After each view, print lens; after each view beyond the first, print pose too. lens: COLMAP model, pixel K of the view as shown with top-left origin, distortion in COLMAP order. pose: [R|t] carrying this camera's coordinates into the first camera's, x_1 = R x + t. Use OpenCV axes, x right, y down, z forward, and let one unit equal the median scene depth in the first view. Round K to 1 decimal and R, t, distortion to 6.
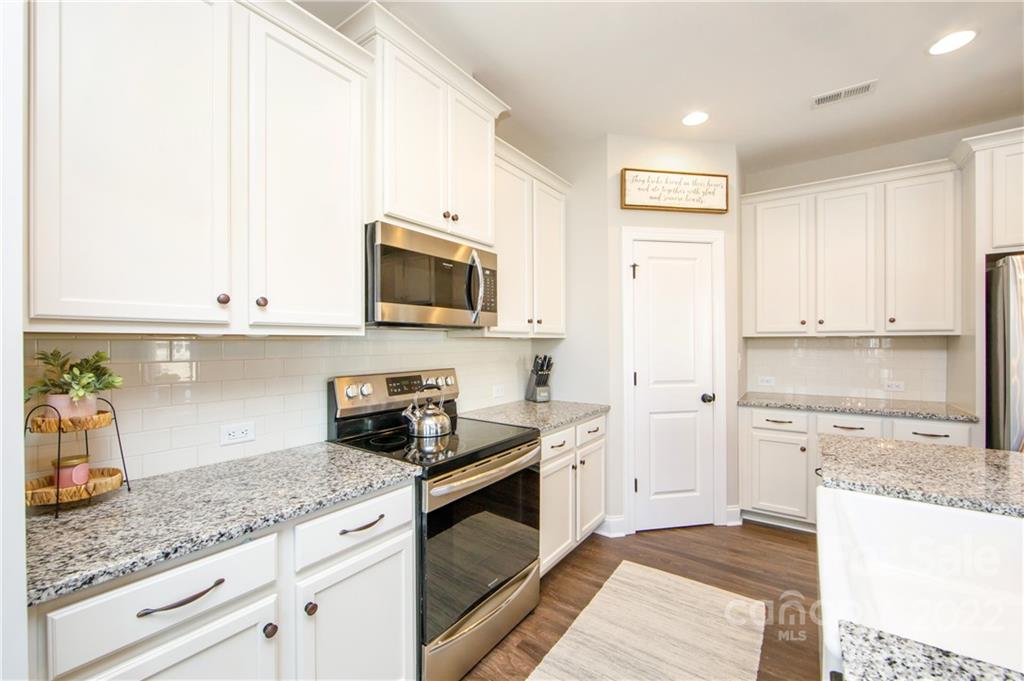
lens RADIAL K [[414.2, 0, 516.2], [0, 414.2, 343.9], [0, 0, 1]] dist [-0.007899, 0.001194]
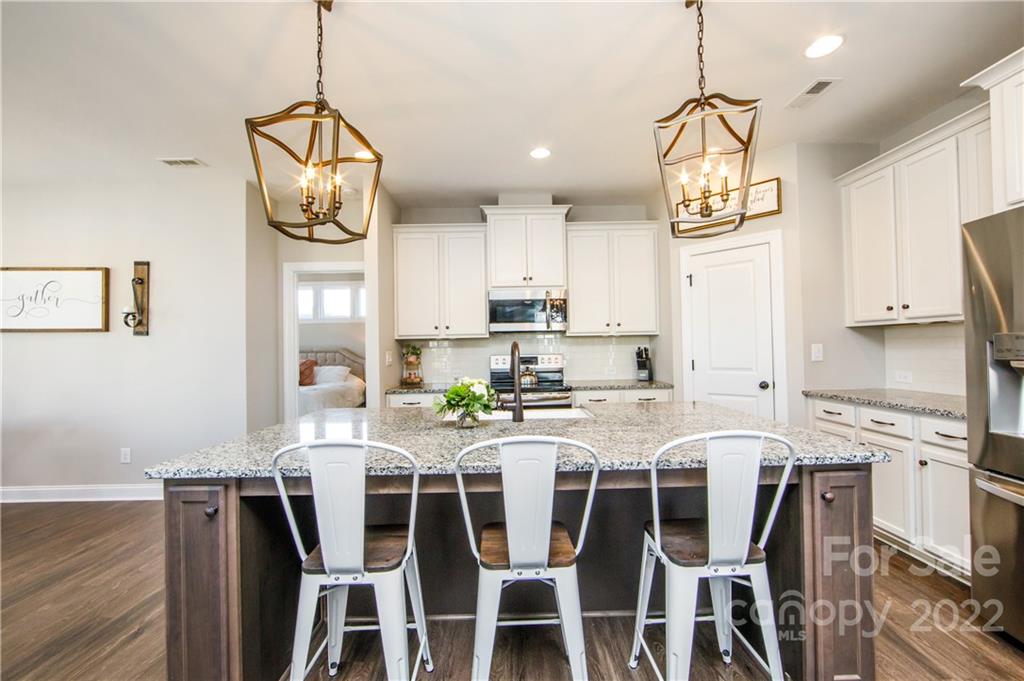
lens RADIAL K [[414.2, 0, 514.6], [0, 414.2, 339.0], [0, 0, 1]] dist [-0.007899, 0.001194]
pose [[0.593041, -0.023213, -0.804838, 1.234581], [0.013027, 0.999730, -0.019236, 0.026951], [0.805067, 0.000923, 0.593183, -0.239157]]
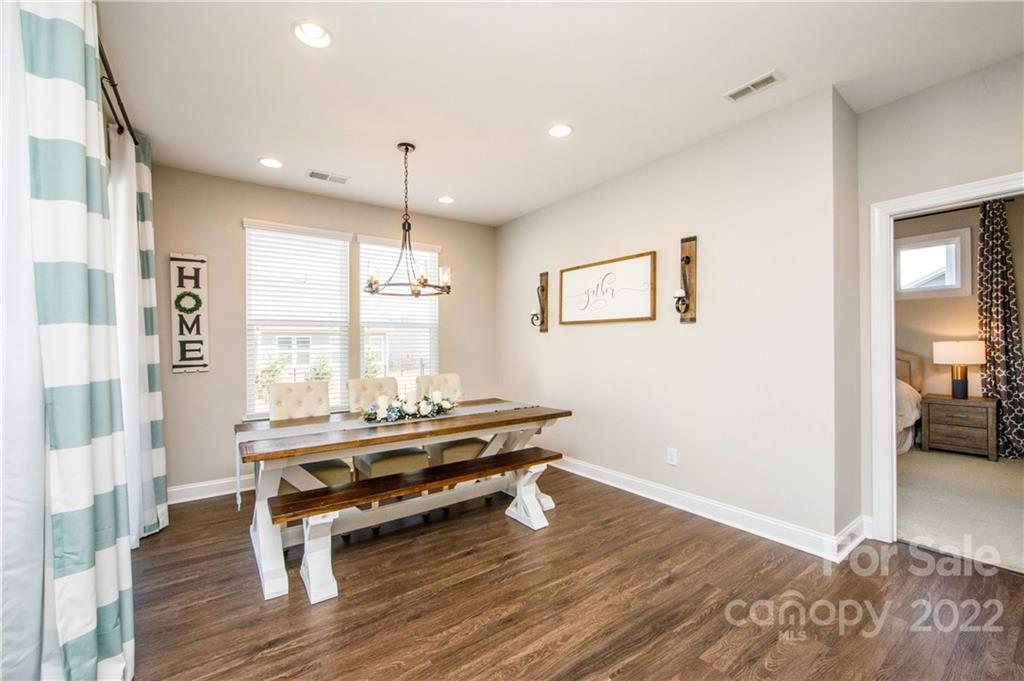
lens RADIAL K [[414.2, 0, 496.9], [0, 414.2, 343.0], [0, 0, 1]] dist [-0.007899, 0.001194]
pose [[-0.324531, -0.003299, -0.945869, 0.636243], [0.010326, 0.999922, -0.007030, 0.033559], [0.945819, -0.012048, -0.324471, -0.603074]]
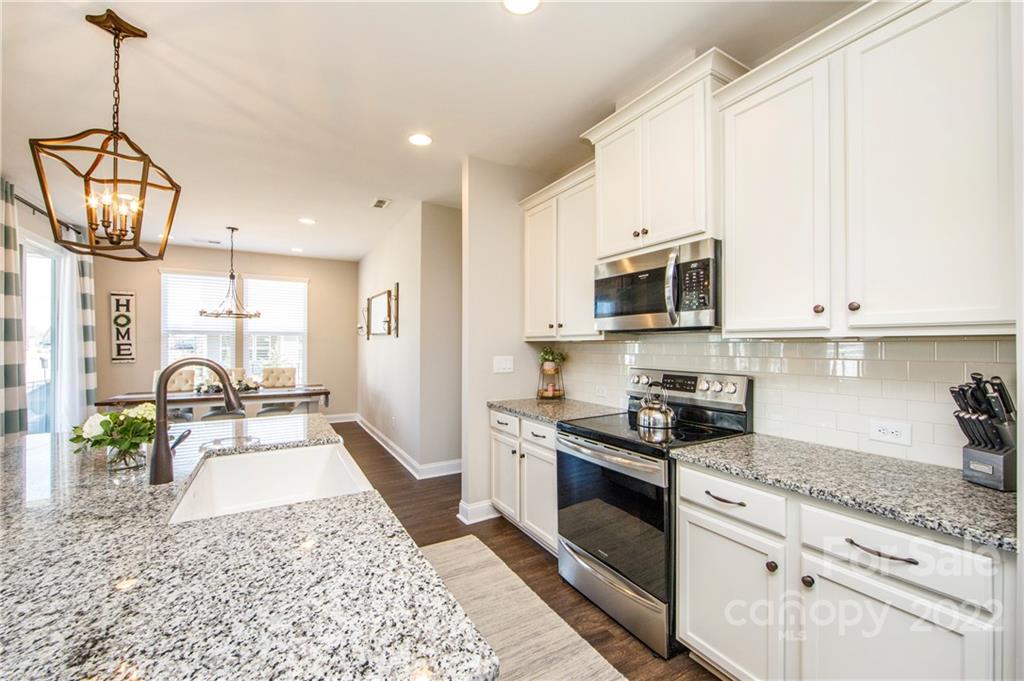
lens RADIAL K [[414.2, 0, 515.9], [0, 414.2, 345.1], [0, 0, 1]] dist [-0.007899, 0.001194]
pose [[-0.413915, 0.006738, -0.910290, 0.847003], [-0.001168, 0.999968, 0.007933, -0.009732], [0.910315, 0.004347, -0.413894, 0.974071]]
